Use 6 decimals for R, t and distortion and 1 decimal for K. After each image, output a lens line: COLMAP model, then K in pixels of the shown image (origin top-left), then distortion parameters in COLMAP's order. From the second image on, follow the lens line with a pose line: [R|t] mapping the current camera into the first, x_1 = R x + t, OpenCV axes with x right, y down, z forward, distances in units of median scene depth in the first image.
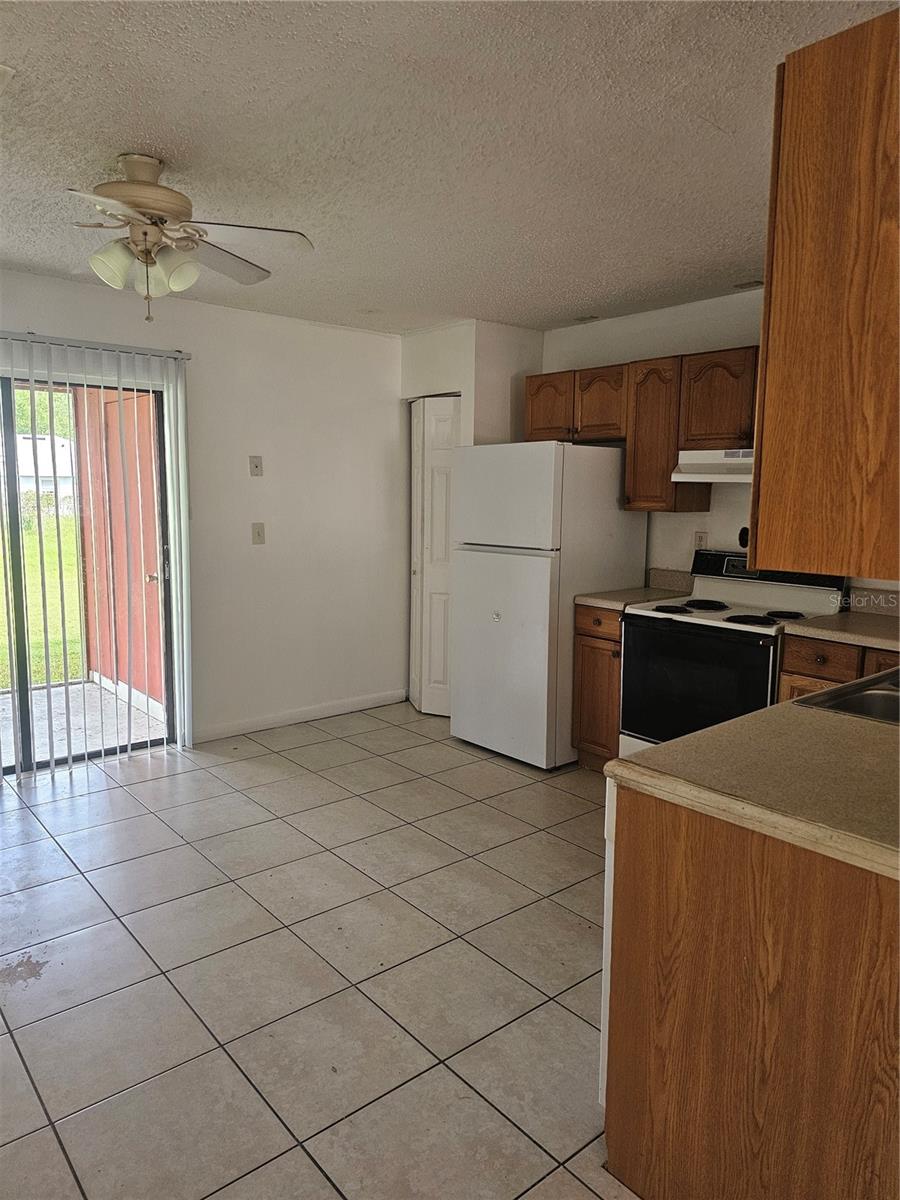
lens RADIAL K [[810.4, 0, 450.0], [0, 810.4, 600.0], [0, 0, 1]] dist [0.030360, -0.003600]
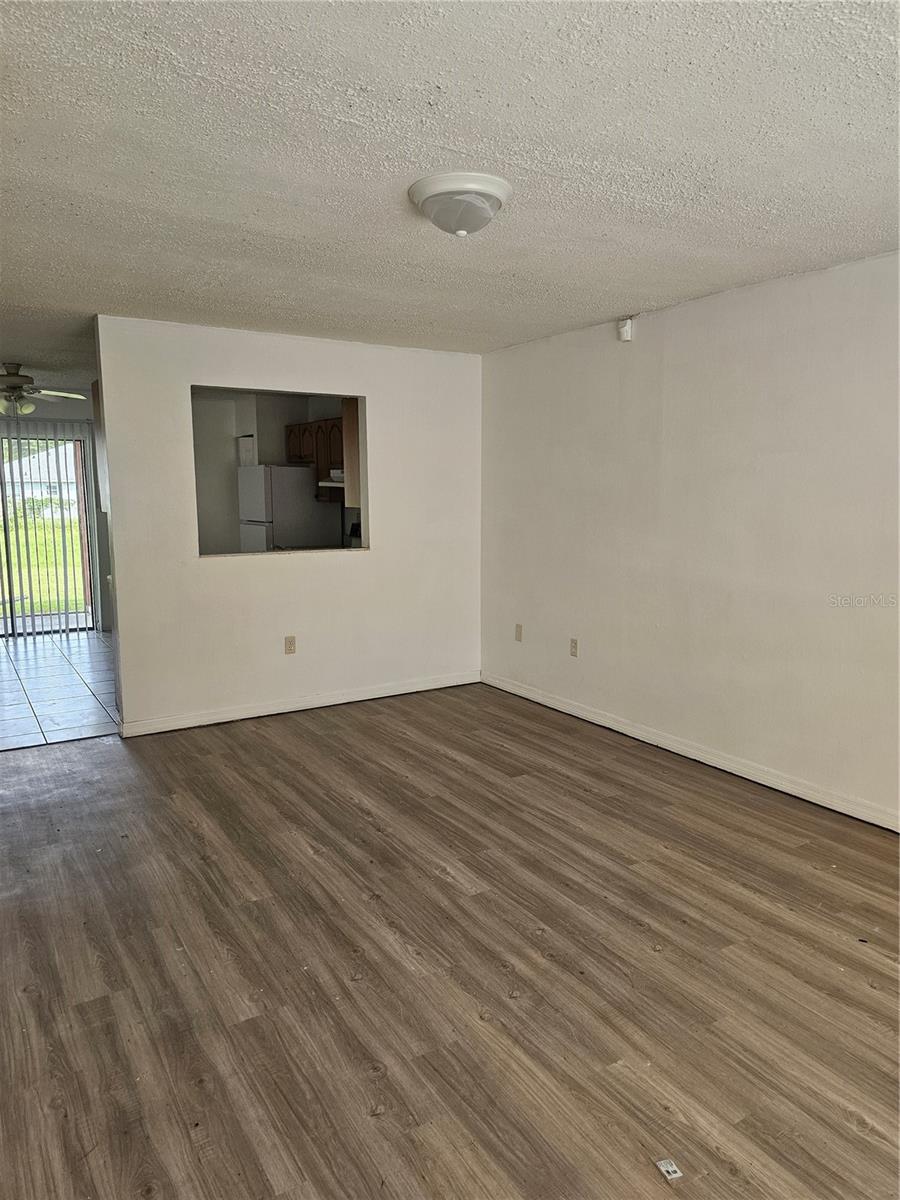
lens RADIAL K [[810.4, 0, 450.0], [0, 810.4, 600.0], [0, 0, 1]] dist [0.030360, -0.003600]
pose [[0.990726, 0.006550, -0.135718, 0.772578], [-0.006399, 0.999978, 0.001546, 0.108505], [0.135725, -0.000663, 0.990746, -0.785300]]
